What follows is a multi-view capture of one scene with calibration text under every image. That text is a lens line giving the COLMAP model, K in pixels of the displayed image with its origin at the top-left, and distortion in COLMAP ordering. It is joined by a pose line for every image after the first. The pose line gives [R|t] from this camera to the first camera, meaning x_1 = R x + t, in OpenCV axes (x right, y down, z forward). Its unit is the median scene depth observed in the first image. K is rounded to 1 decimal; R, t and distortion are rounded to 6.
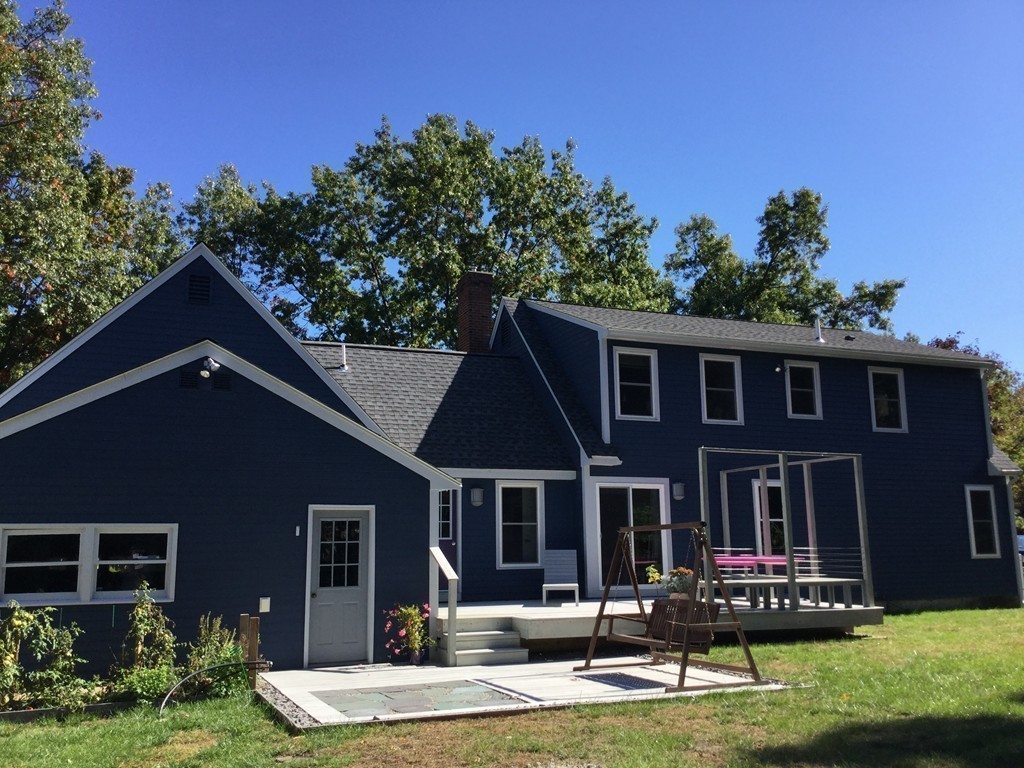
lens RADIAL K [[918.0, 0, 517.6], [0, 918.0, 389.7], [0, 0, 1]] dist [0.118889, -0.172871]
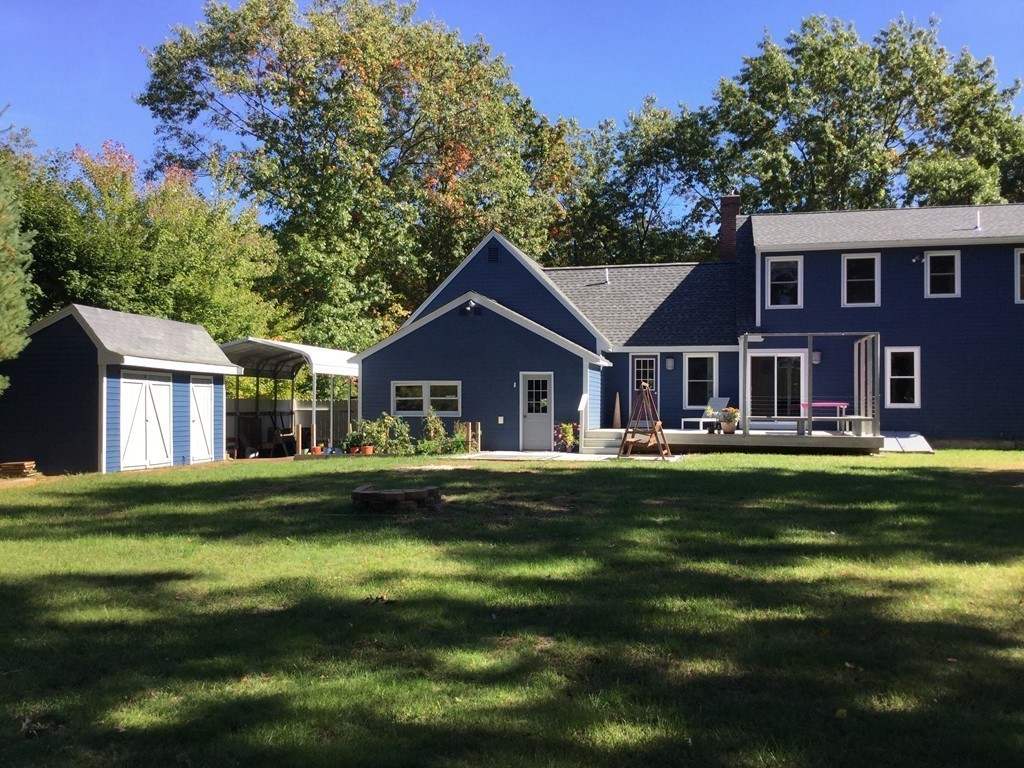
lens RADIAL K [[918.0, 0, 510.7], [0, 918.0, 382.7], [0, 0, 1]] dist [0.118889, -0.172871]
pose [[0.816508, 0.000304, -0.577334, 0.619812], [0.085325, 0.988955, 0.121193, -0.063516], [0.570995, -0.148216, 0.807464, -0.414561]]
